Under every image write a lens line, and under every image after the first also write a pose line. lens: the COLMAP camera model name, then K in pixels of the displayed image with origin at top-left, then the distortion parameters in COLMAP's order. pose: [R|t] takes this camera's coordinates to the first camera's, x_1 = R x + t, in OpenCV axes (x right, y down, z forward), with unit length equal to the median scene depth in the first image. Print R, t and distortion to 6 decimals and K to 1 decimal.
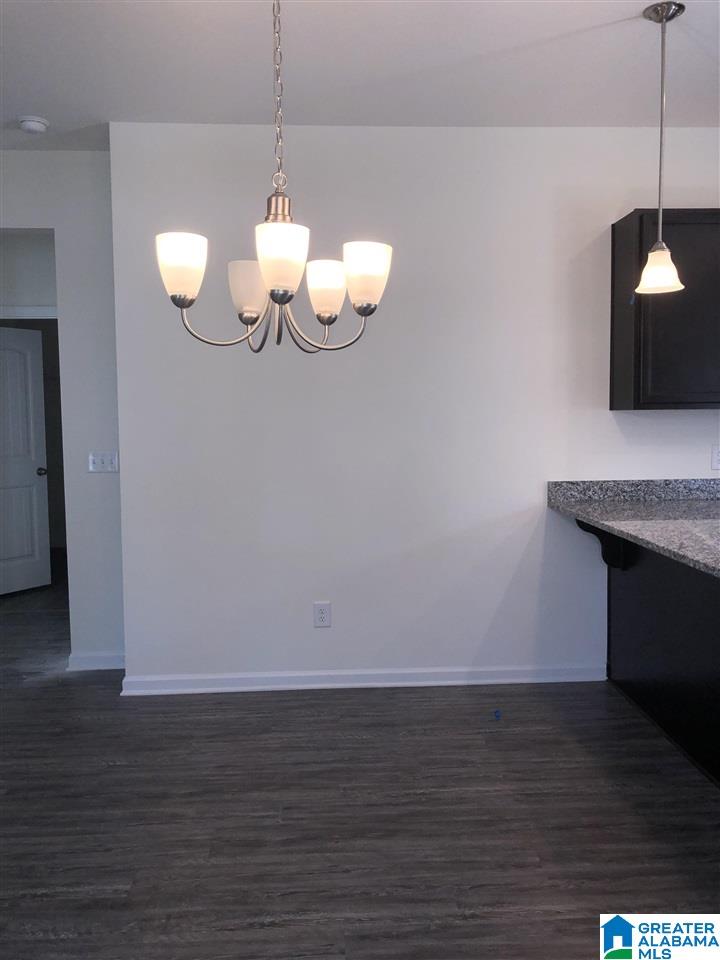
lens RADIAL K [[792.9, 0, 358.5], [0, 792.9, 479.8], [0, 0, 1]] dist [-0.002674, 0.003090]
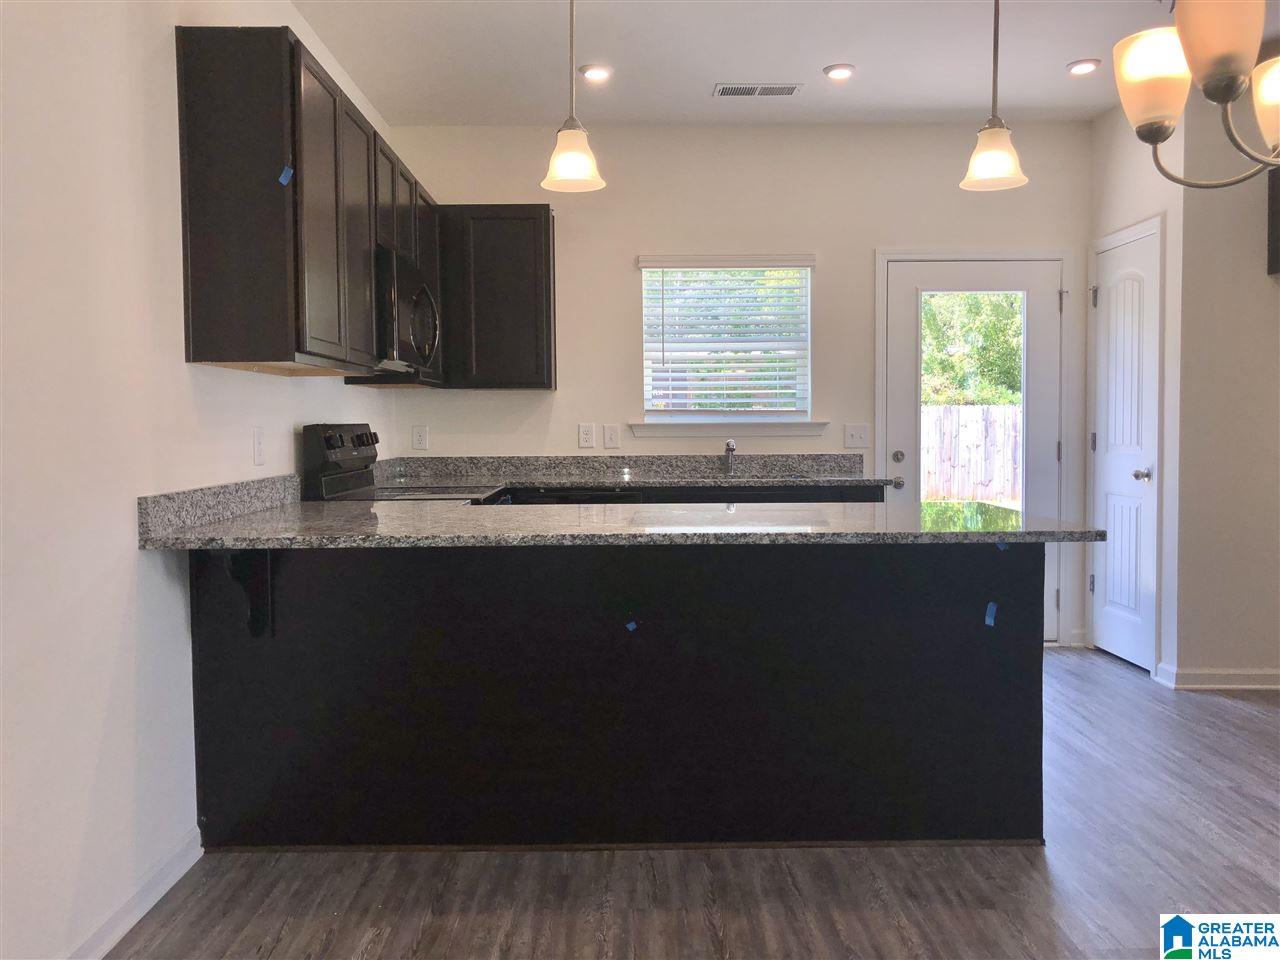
lens RADIAL K [[1057.2, 0, 638.2], [0, 1057.2, 477.9], [0, 0, 1]] dist [-0.002674, 0.003090]
pose [[0.044466, -0.035289, 0.998387, -0.514943], [0.101845, 0.994329, 0.030610, 0.002226], [-0.993806, 0.100320, 0.047808, 0.842855]]
